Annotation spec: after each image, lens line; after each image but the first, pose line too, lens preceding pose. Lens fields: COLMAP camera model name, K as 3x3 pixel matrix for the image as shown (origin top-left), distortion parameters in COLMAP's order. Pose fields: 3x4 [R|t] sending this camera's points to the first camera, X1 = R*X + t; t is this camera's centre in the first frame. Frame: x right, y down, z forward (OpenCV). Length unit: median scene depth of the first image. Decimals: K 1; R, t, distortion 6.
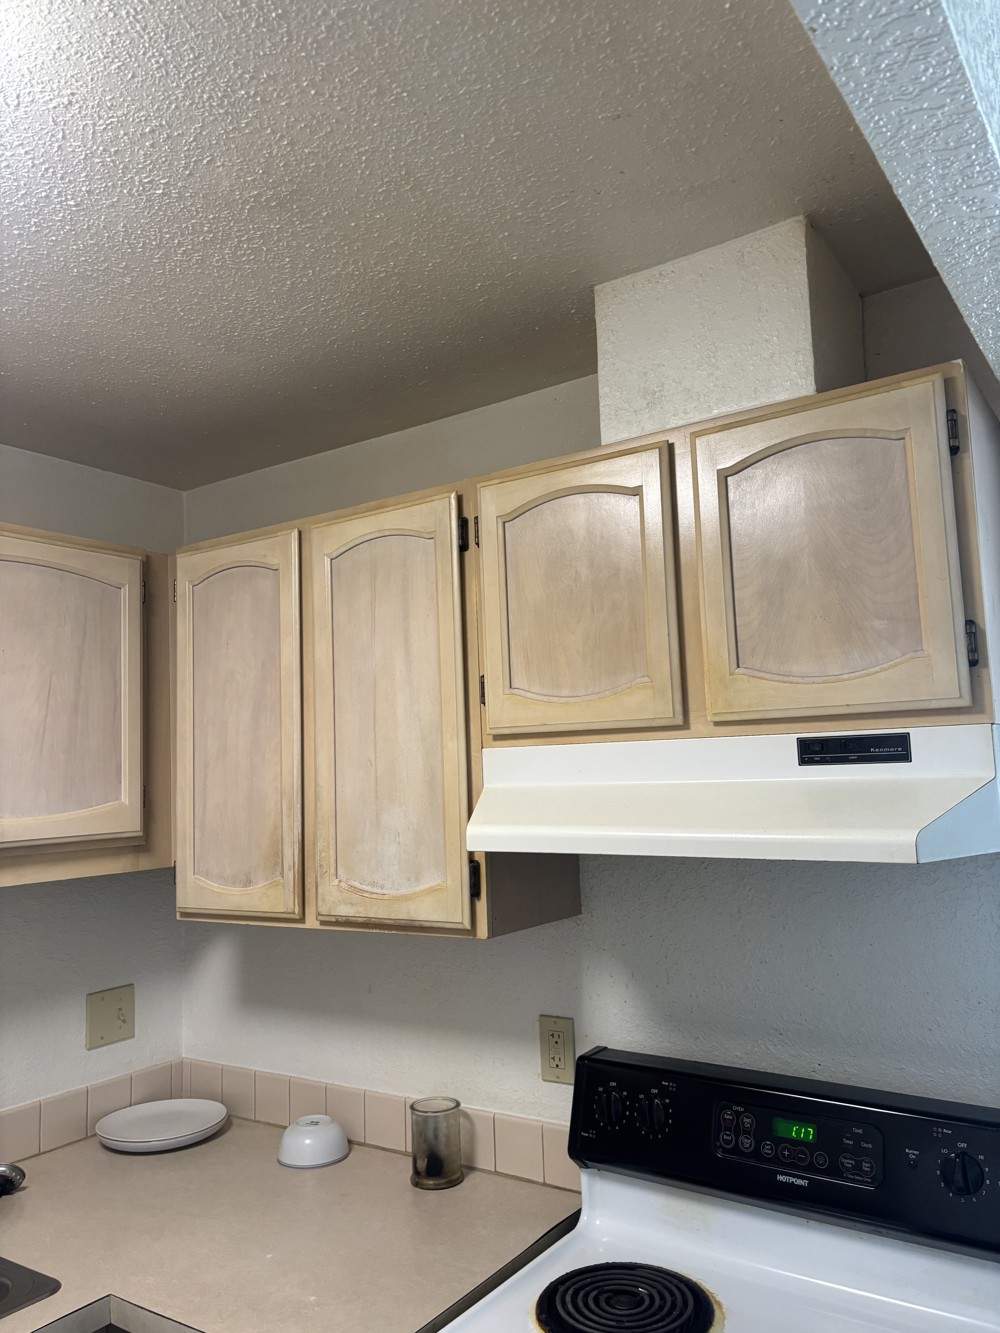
lens RADIAL K [[1013.6, 0, 502.0], [0, 1013.6, 665.2], [0, 0, 1]] dist [0.041850, -0.042936]
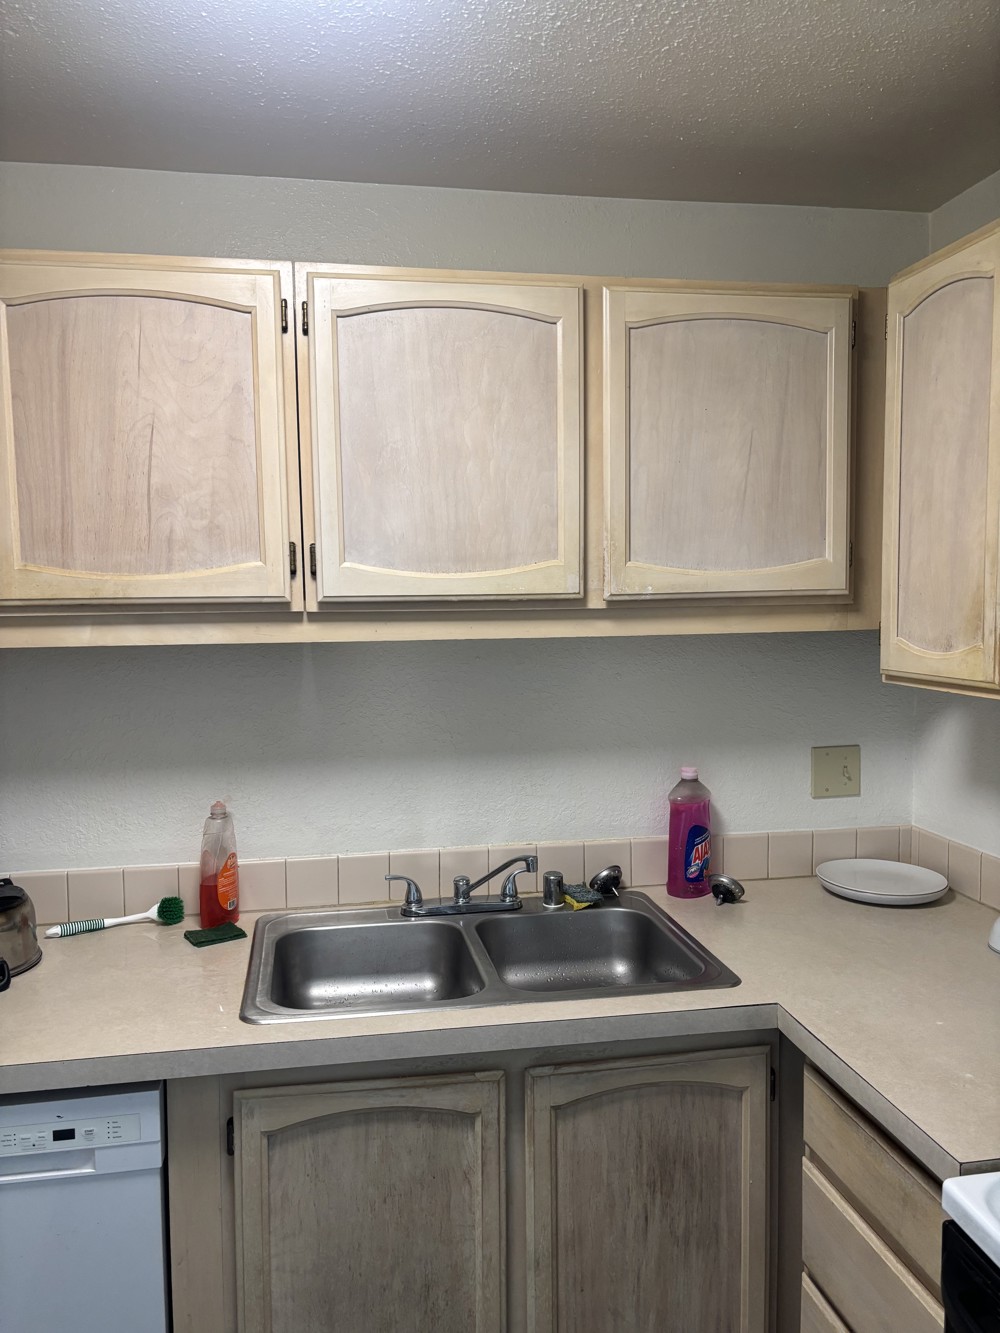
lens RADIAL K [[1014.3, 0, 491.4], [0, 1014.3, 671.1], [0, 0, 1]] dist [0.042590, -0.043786]
pose [[0.697102, 0.083973, -0.712037, 0.109035], [0.065797, 0.981434, 0.180160, 0.041366], [0.713947, -0.172440, 0.678635, 0.083709]]
